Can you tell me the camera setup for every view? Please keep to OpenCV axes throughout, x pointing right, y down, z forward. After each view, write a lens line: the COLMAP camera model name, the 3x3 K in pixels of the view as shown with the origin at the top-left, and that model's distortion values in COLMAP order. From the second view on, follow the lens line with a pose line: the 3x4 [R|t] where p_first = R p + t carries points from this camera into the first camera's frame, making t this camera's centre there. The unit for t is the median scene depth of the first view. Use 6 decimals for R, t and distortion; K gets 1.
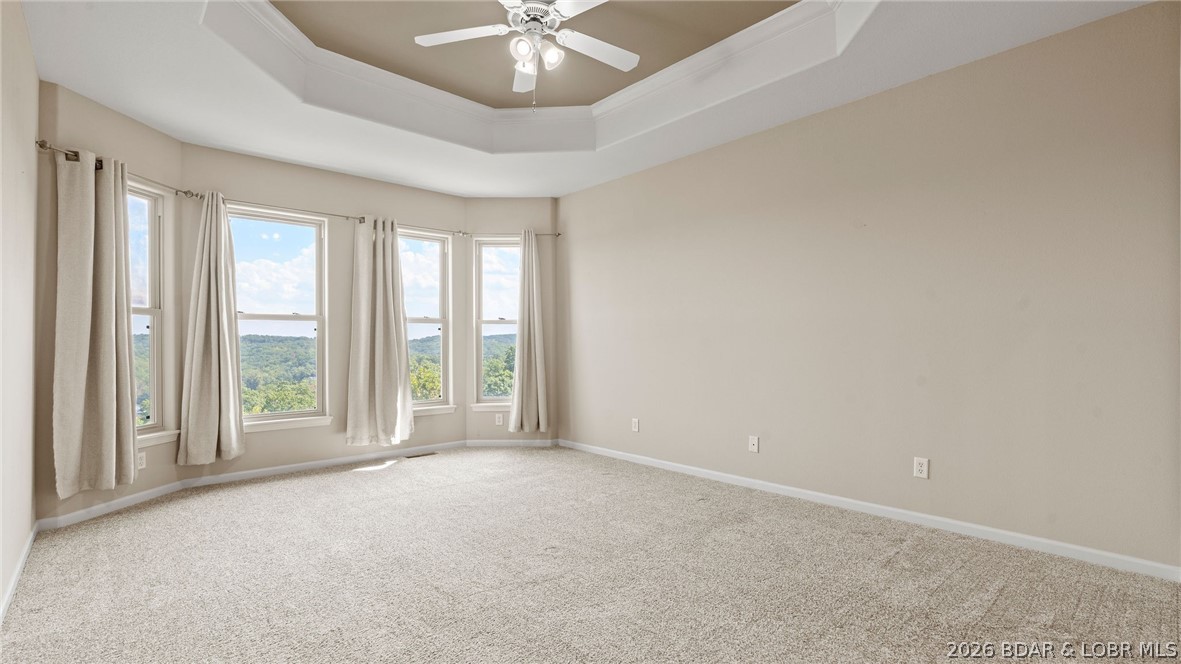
lens RADIAL K [[539.9, 0, 582.0], [0, 539.9, 334.3], [0, 0, 1]] dist [0.000917, 0.000157]
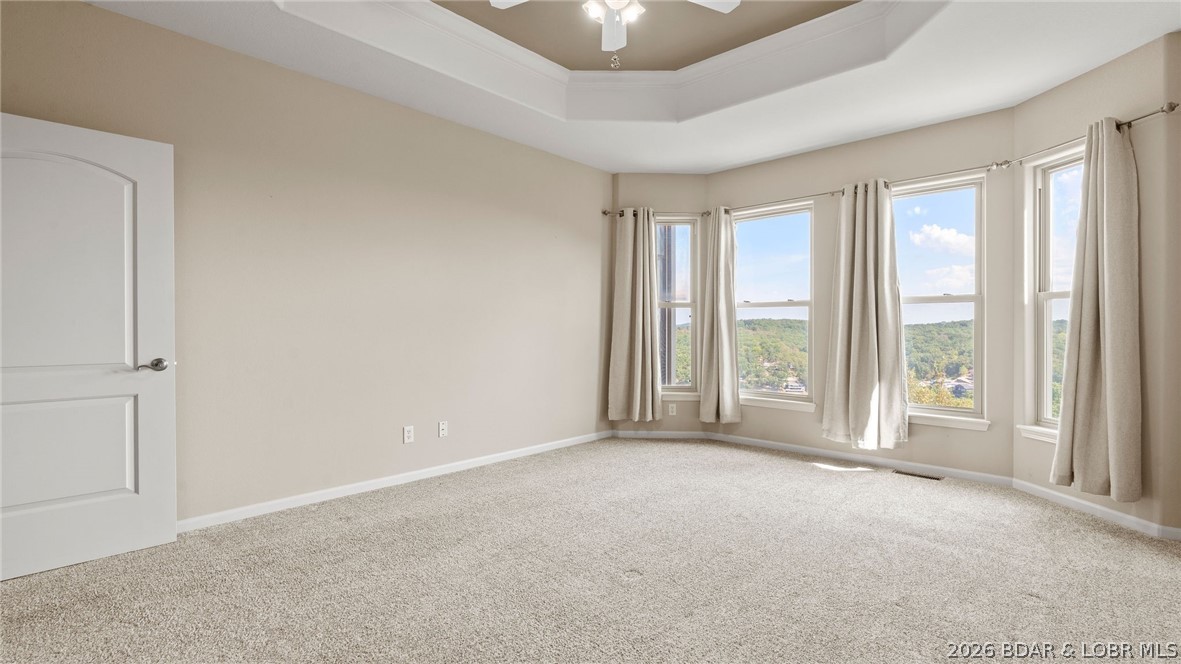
lens RADIAL K [[539.9, 0, 582.0], [0, 539.9, 334.3], [0, 0, 1]] dist [0.000917, 0.000157]
pose [[0.083528, 0.019185, -0.996321, 0.506815], [0.014577, 0.999684, 0.020472, 0.000446], [0.996399, -0.016234, 0.083222, 0.546850]]
